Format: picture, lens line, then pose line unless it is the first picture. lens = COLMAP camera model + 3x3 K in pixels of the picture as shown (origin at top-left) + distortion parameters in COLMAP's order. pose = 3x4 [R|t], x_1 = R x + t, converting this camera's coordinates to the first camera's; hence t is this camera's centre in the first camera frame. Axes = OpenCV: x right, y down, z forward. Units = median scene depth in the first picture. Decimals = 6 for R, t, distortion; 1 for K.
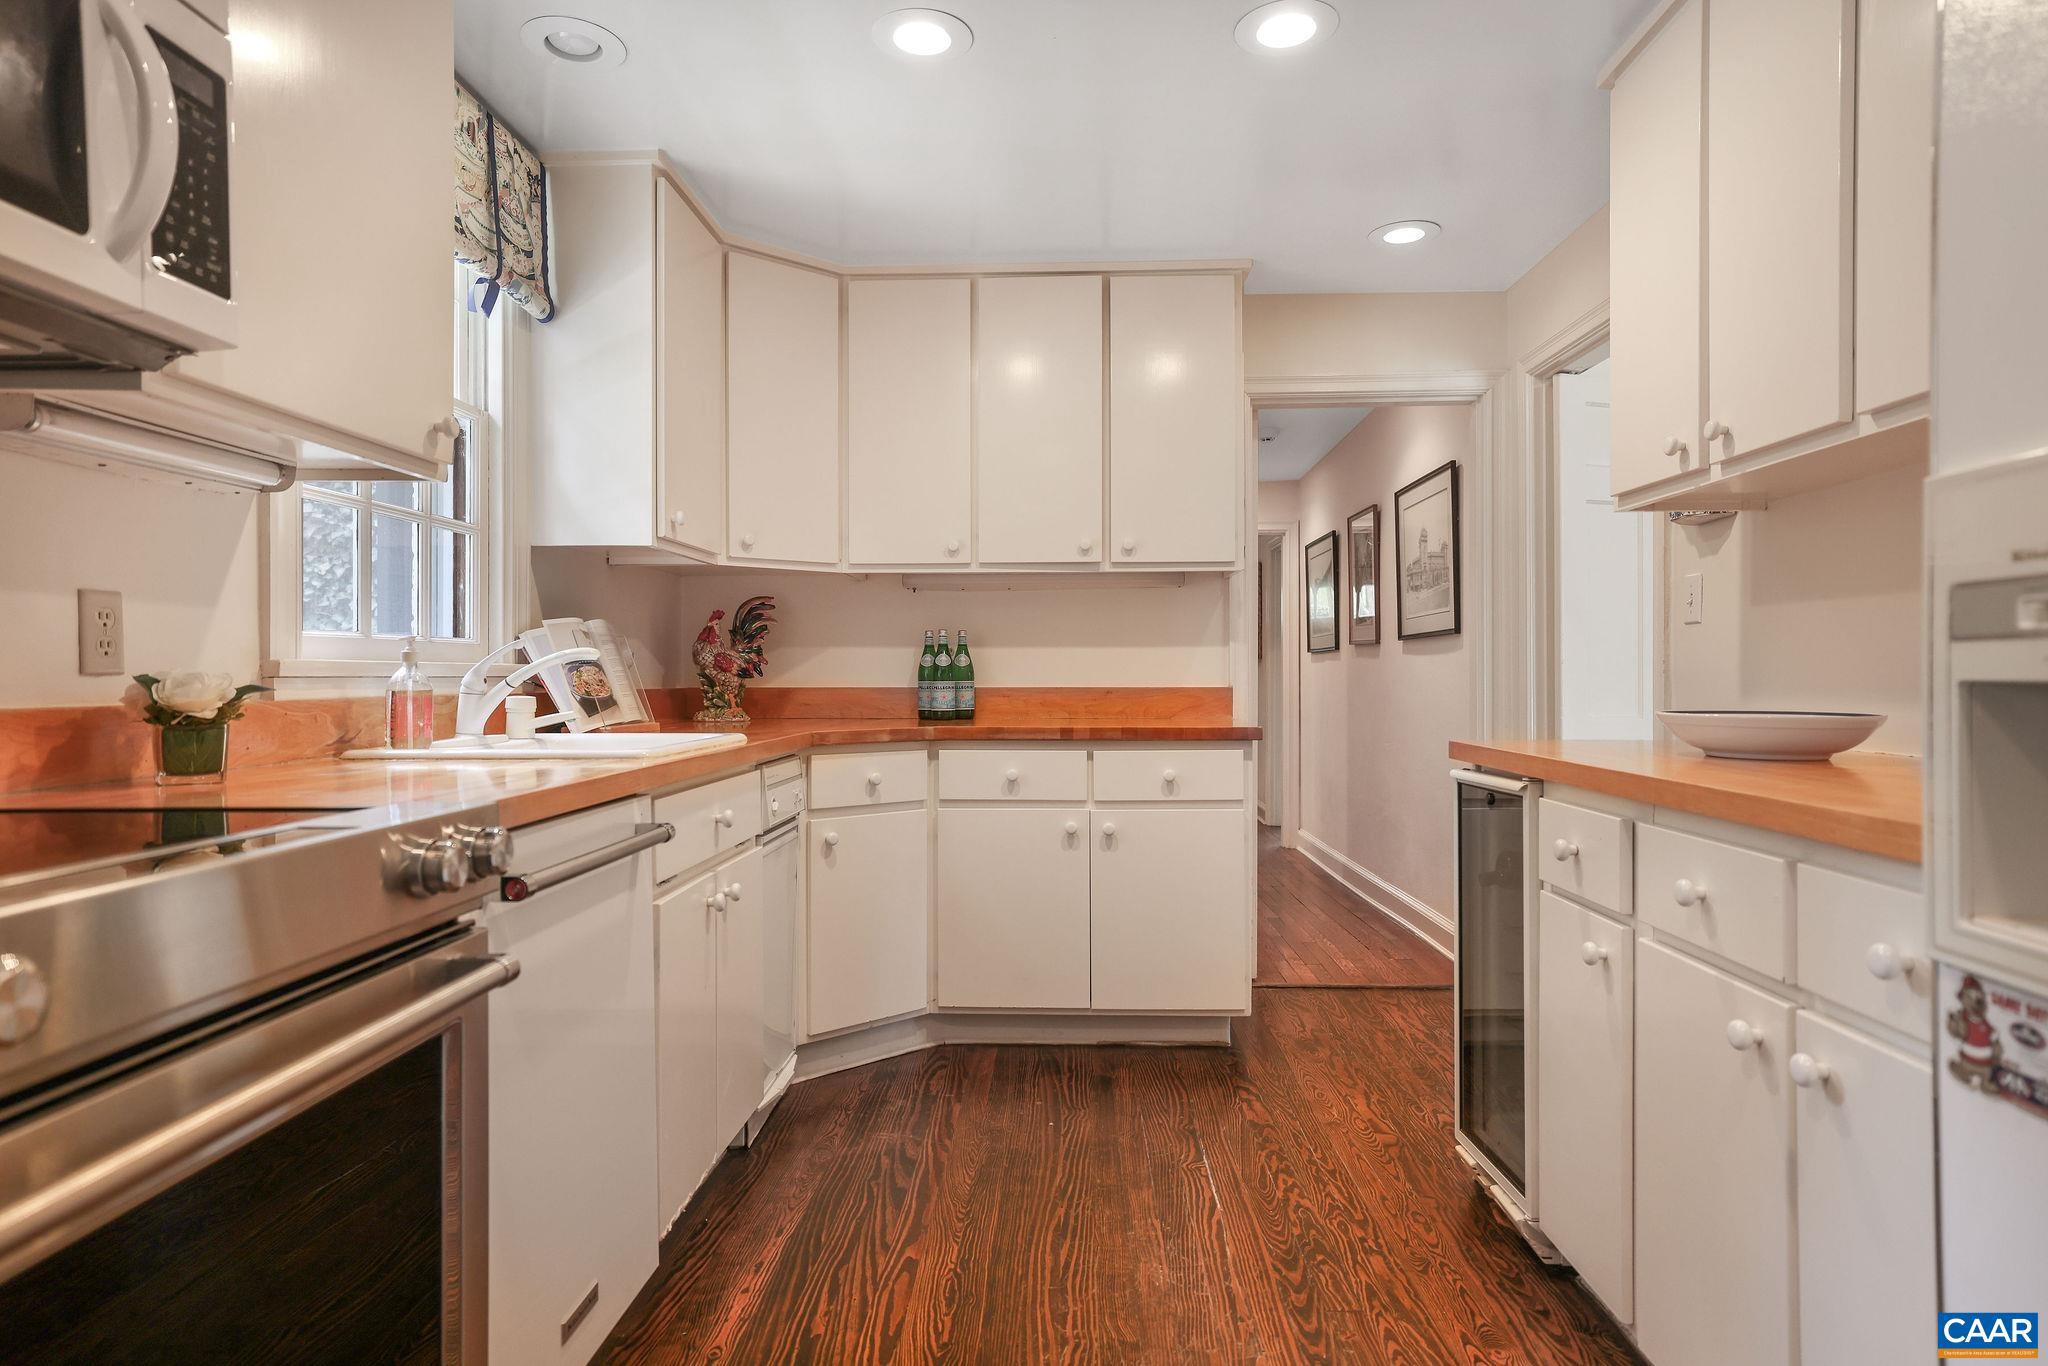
lens RADIAL K [[1178.6, 0, 1028.9], [0, 1178.6, 678.0], [0, 0, 1]] dist [-0.004235, -0.000507]
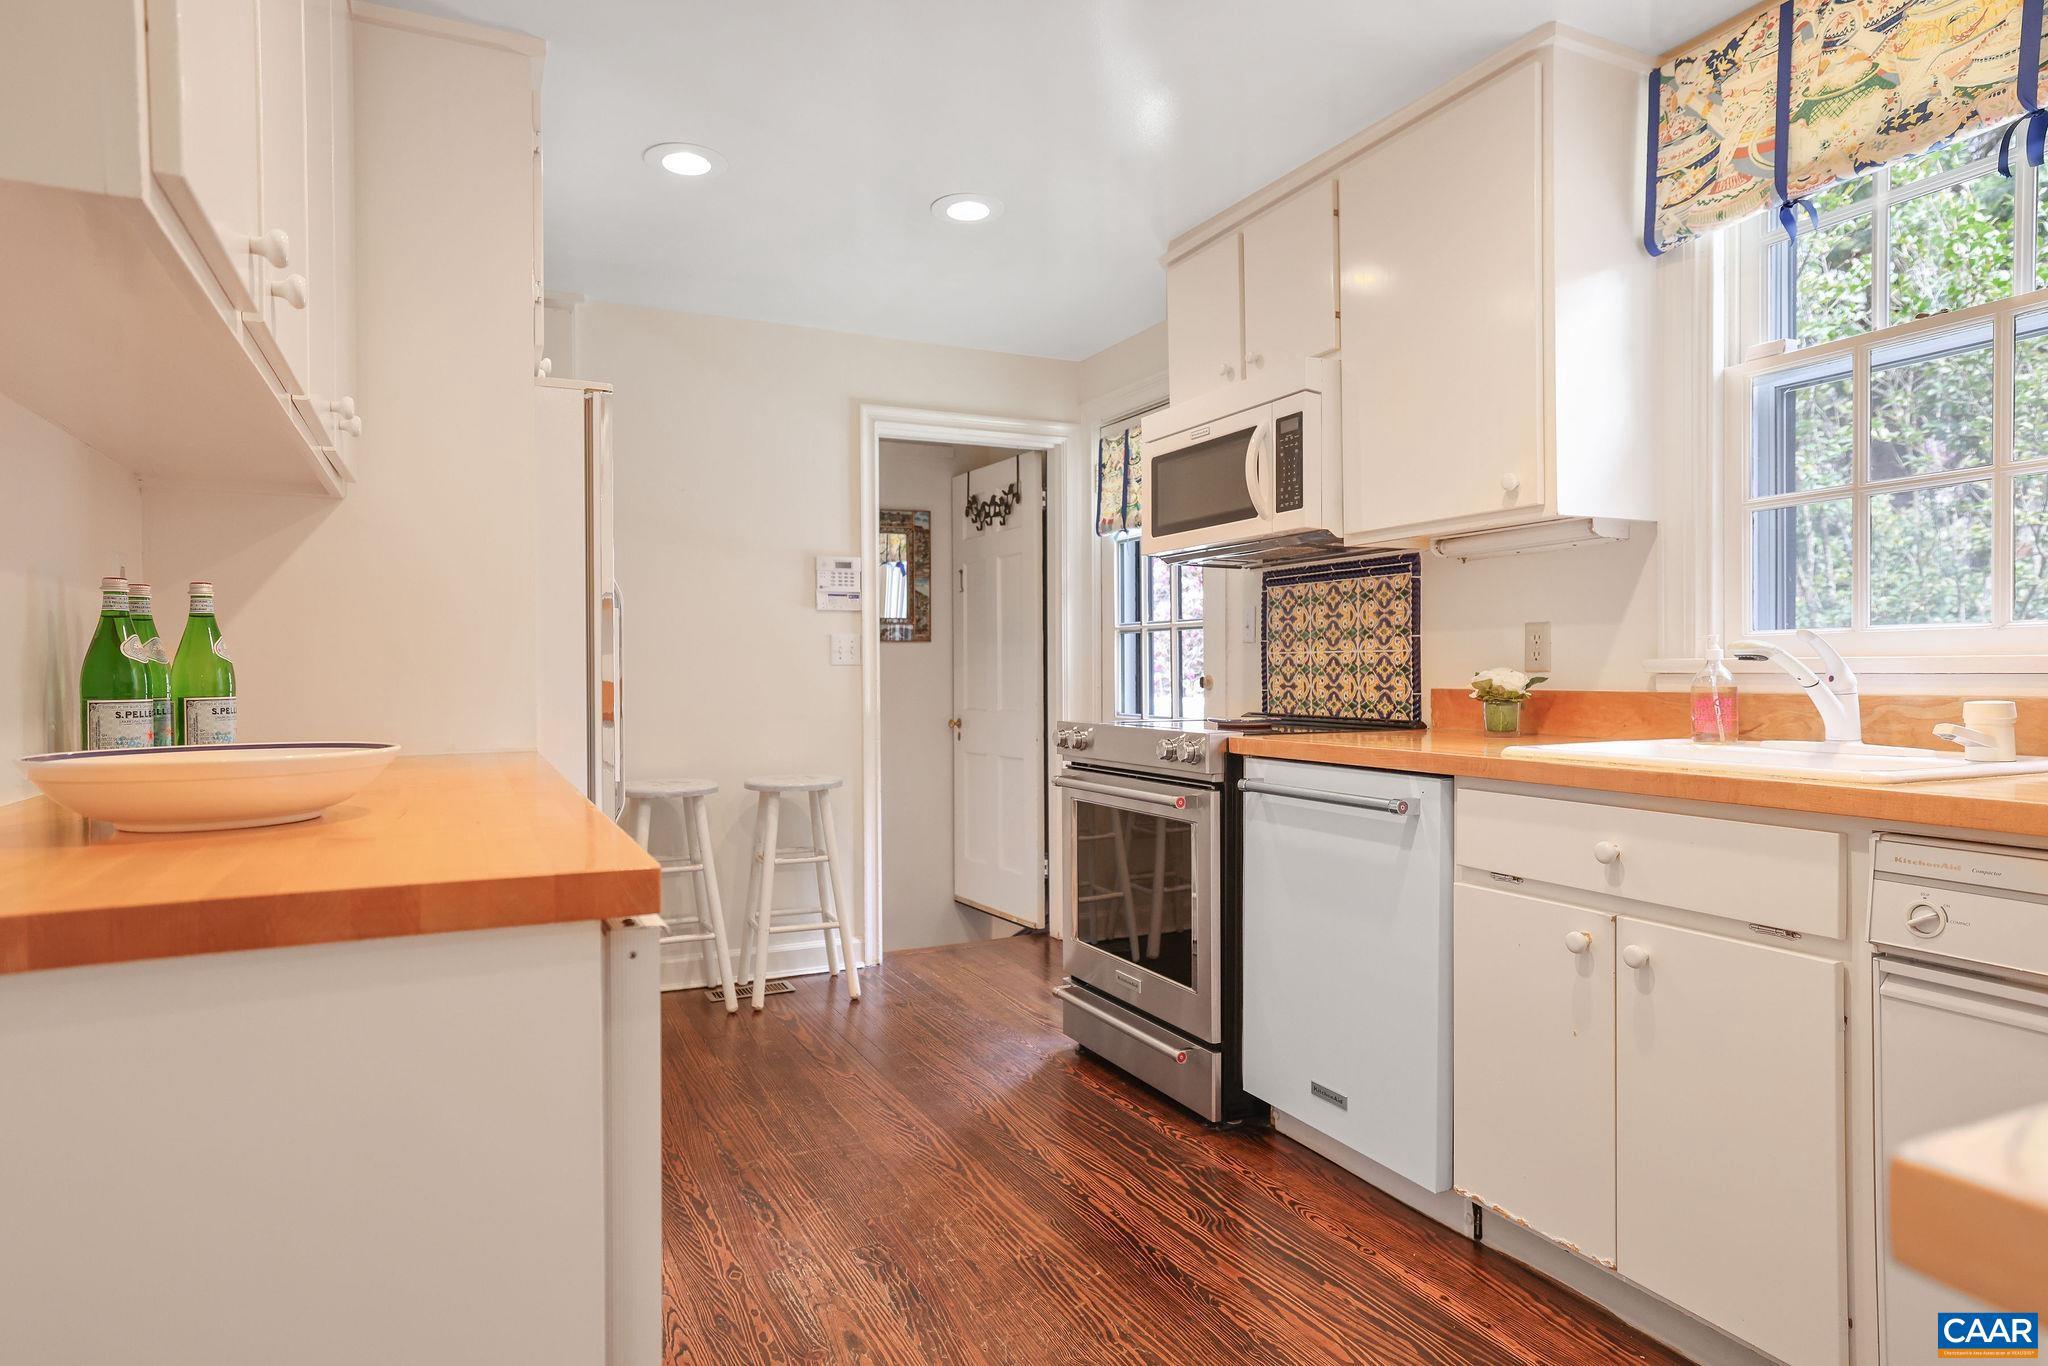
lens RADIAL K [[1178.6, 0, 1025.1], [0, 1178.6, 682.6], [0, 0, 1]] dist [-0.004235, -0.000507]
pose [[-0.884762, 0.010604, -0.465922, 0.560556], [0.004592, 0.999891, 0.014037, -0.013072], [0.466020, 0.010280, -0.884714, 1.815048]]
